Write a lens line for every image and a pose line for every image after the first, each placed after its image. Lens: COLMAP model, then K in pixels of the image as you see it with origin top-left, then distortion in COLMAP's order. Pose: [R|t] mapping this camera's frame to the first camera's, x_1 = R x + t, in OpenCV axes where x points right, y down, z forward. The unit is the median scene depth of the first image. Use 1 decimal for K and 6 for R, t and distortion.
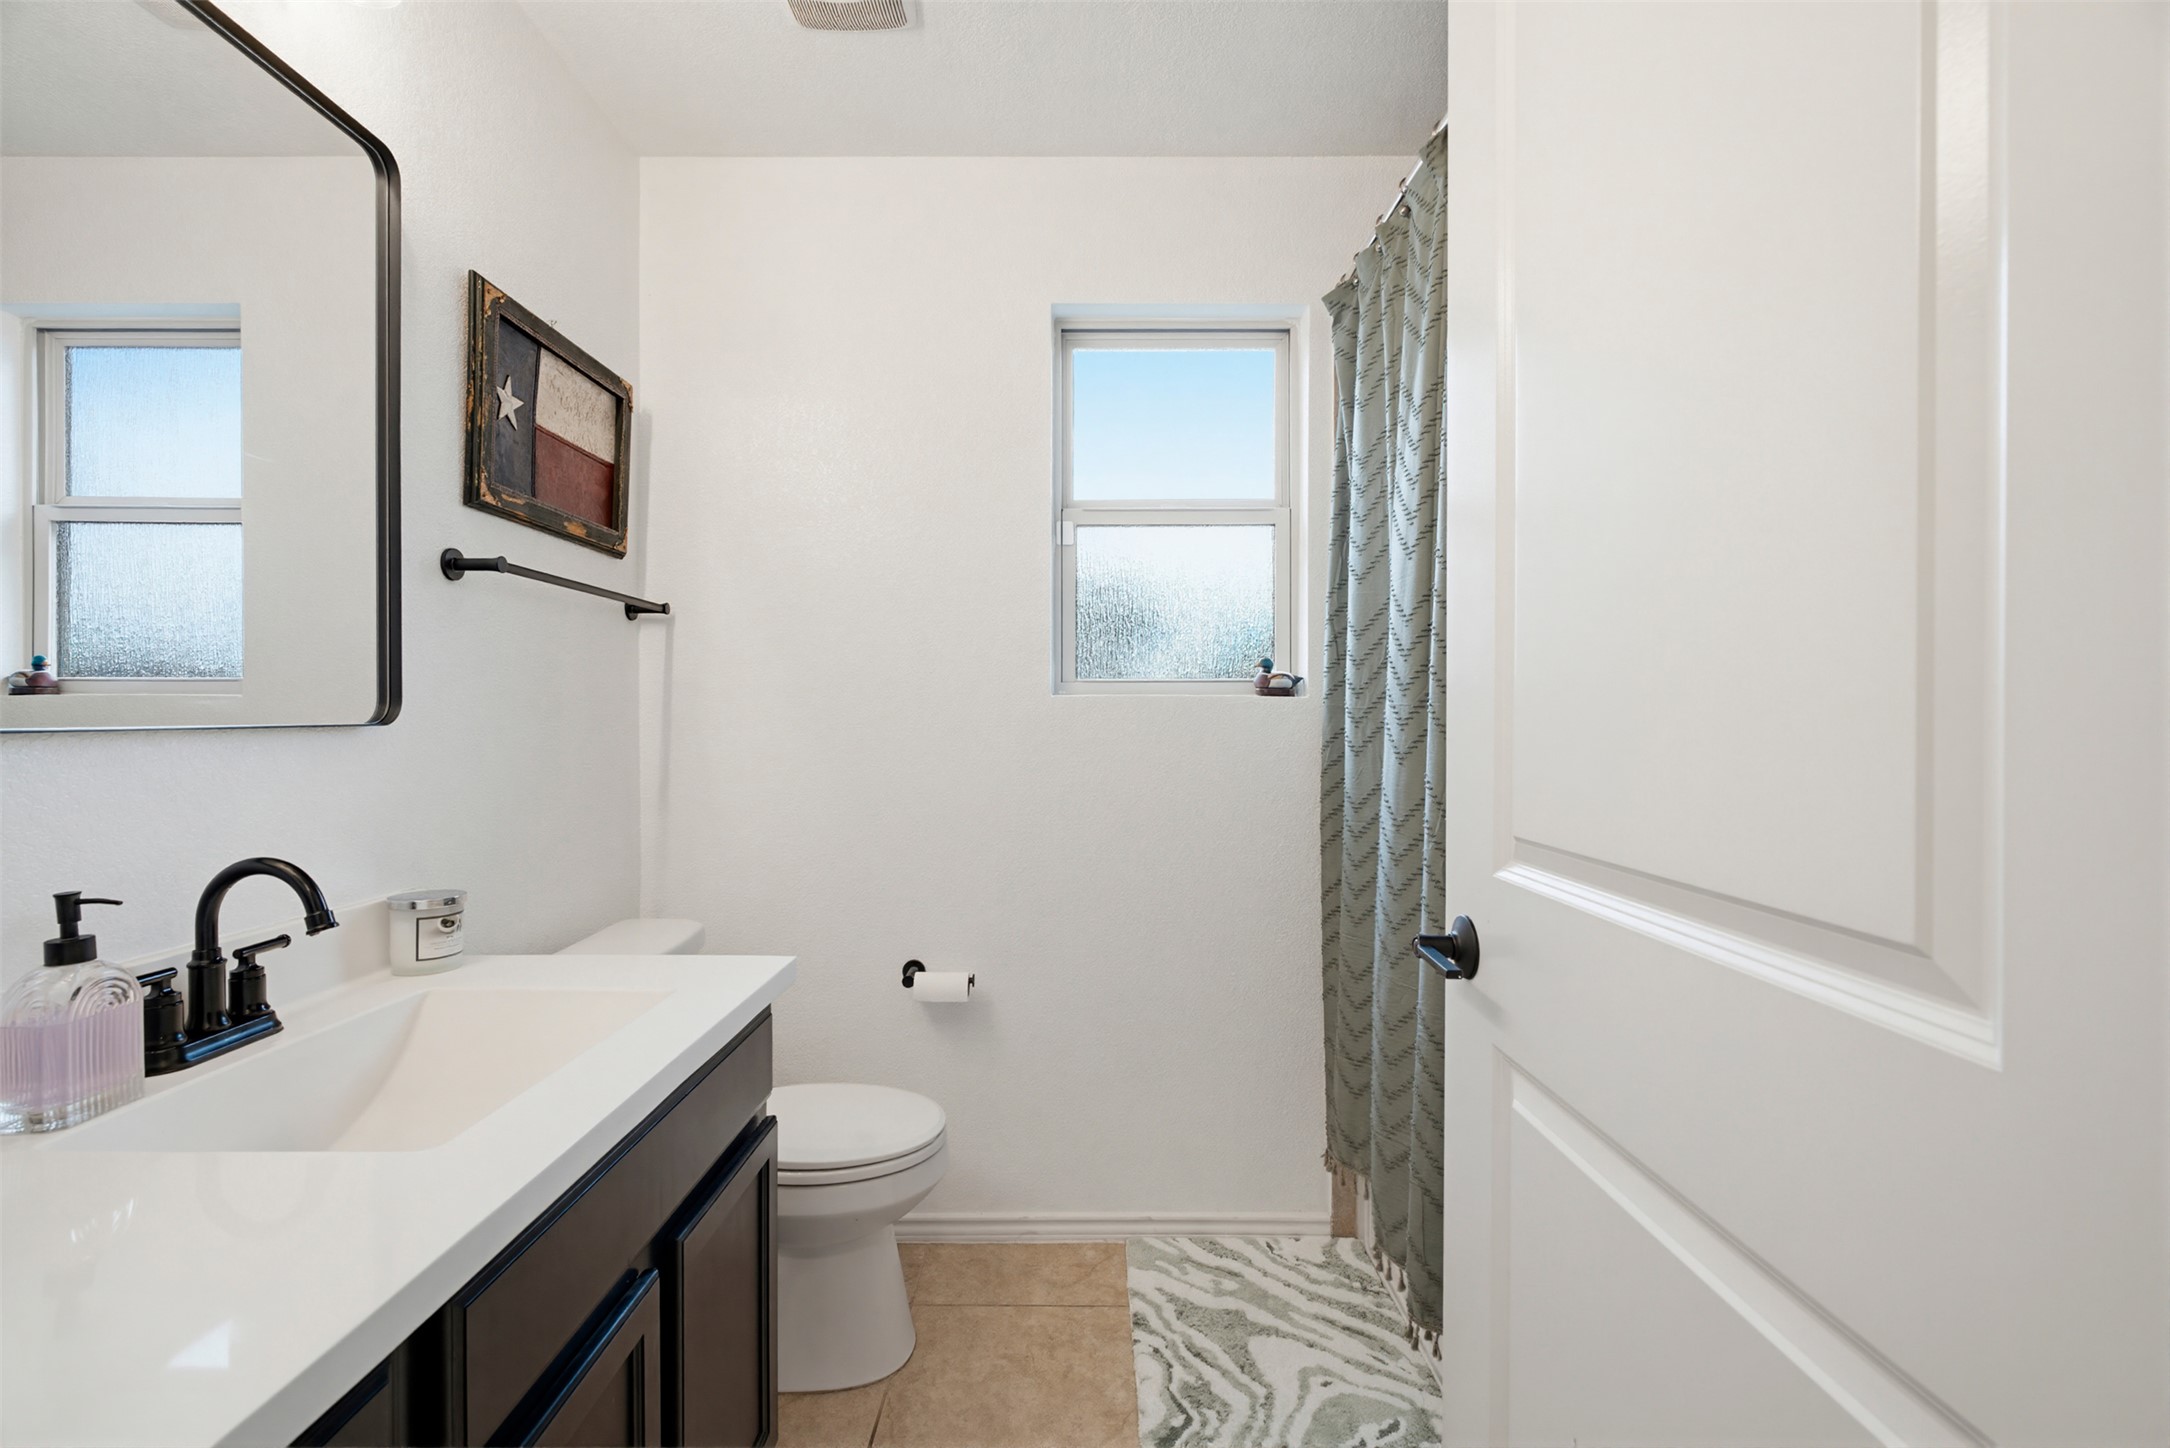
lens RADIAL K [[987.1, 0, 1073.5], [0, 987.1, 695.2], [0, 0, 1]] dist [0.000582, 0.000651]
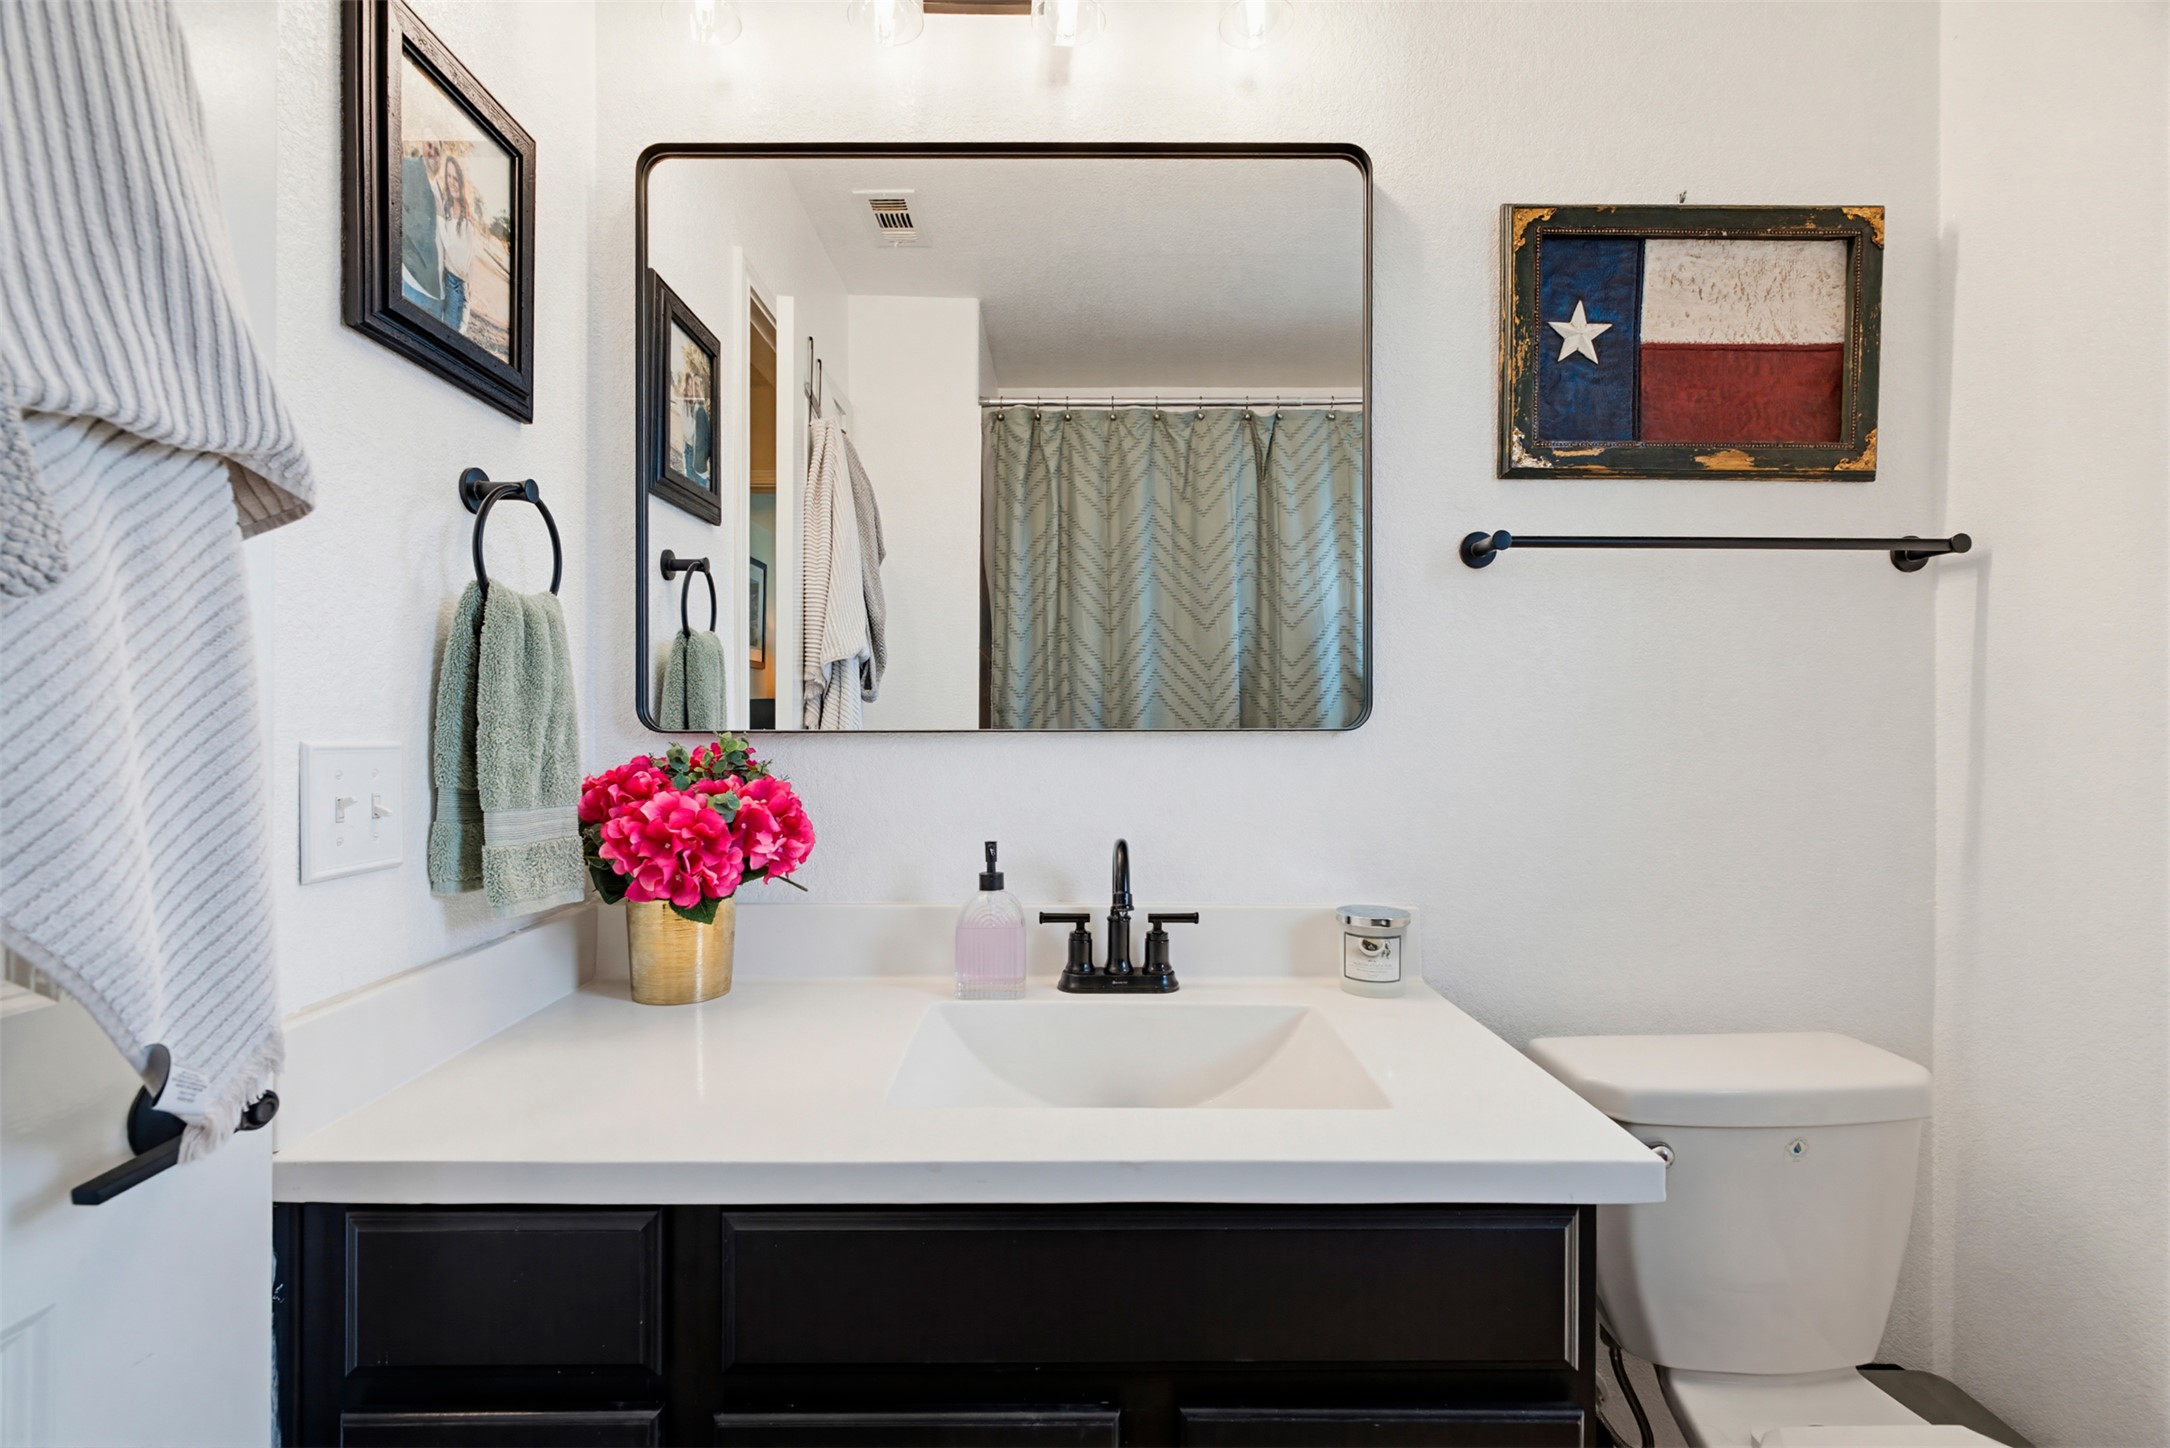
lens RADIAL K [[968.9, 0, 1084.2], [0, 968.9, 722.0], [0, 0, 1]] dist [-0.001046, -0.000384]
pose [[0.007661, -0.011019, -0.999910, 0.219806], [0.018109, 0.999777, -0.010879, 0.022736], [0.999807, -0.018024, 0.007859, 0.601935]]
